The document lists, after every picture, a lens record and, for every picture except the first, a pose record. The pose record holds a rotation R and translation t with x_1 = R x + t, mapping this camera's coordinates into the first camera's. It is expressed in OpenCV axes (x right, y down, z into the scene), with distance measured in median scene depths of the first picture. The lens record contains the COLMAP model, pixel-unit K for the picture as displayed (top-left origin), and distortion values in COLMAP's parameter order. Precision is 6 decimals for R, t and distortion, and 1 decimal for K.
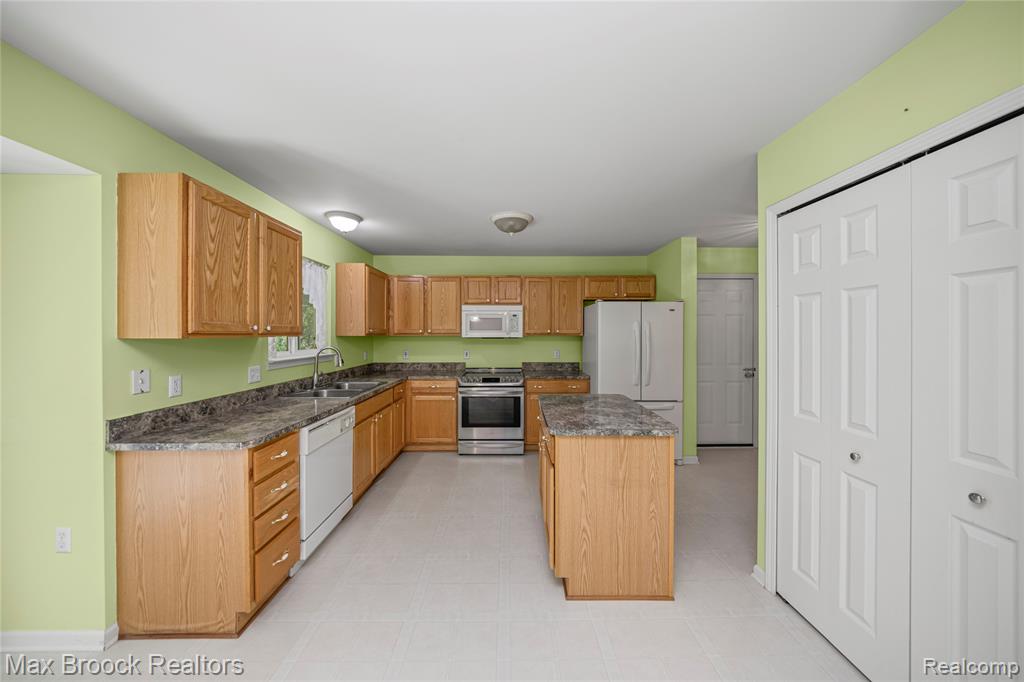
lens RADIAL K [[356.4, 0, 517.1], [0, 356.4, 336.0], [0, 0, 1]] dist [0.001353, 0.000052]
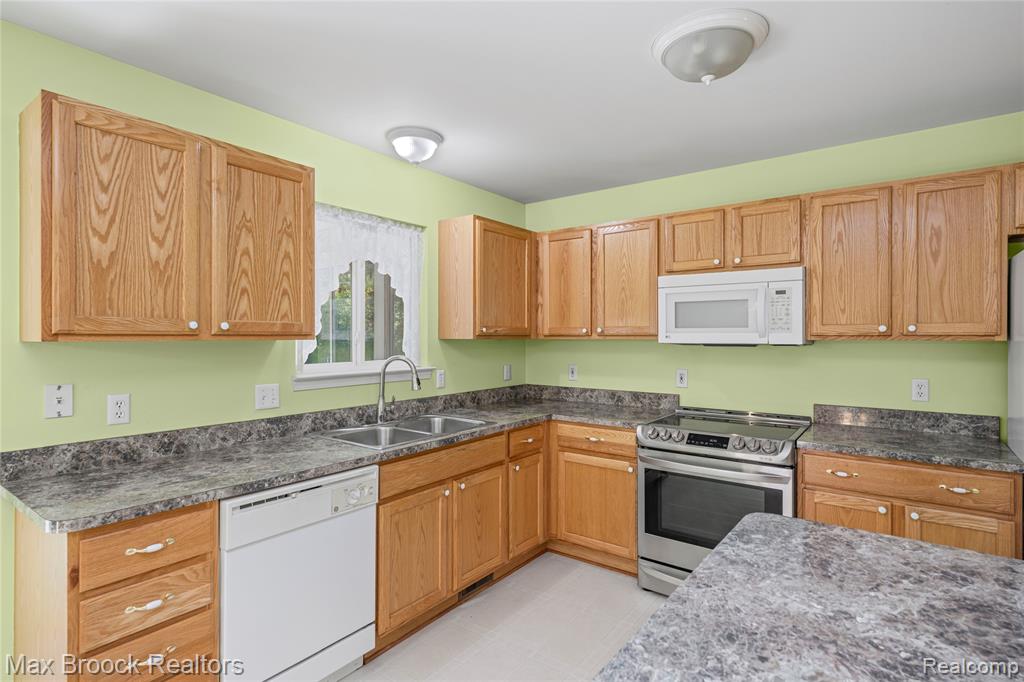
lens RADIAL K [[526.9, 0, 505.9], [0, 526.9, 338.0], [0, 0, 1]] dist [0.004595, -0.001408]
pose [[0.775381, 0.002397, -0.631490, 0.145118], [-0.004364, 0.999989, -0.001562, -0.001066], [0.631479, 0.003967, 0.775383, 0.336711]]
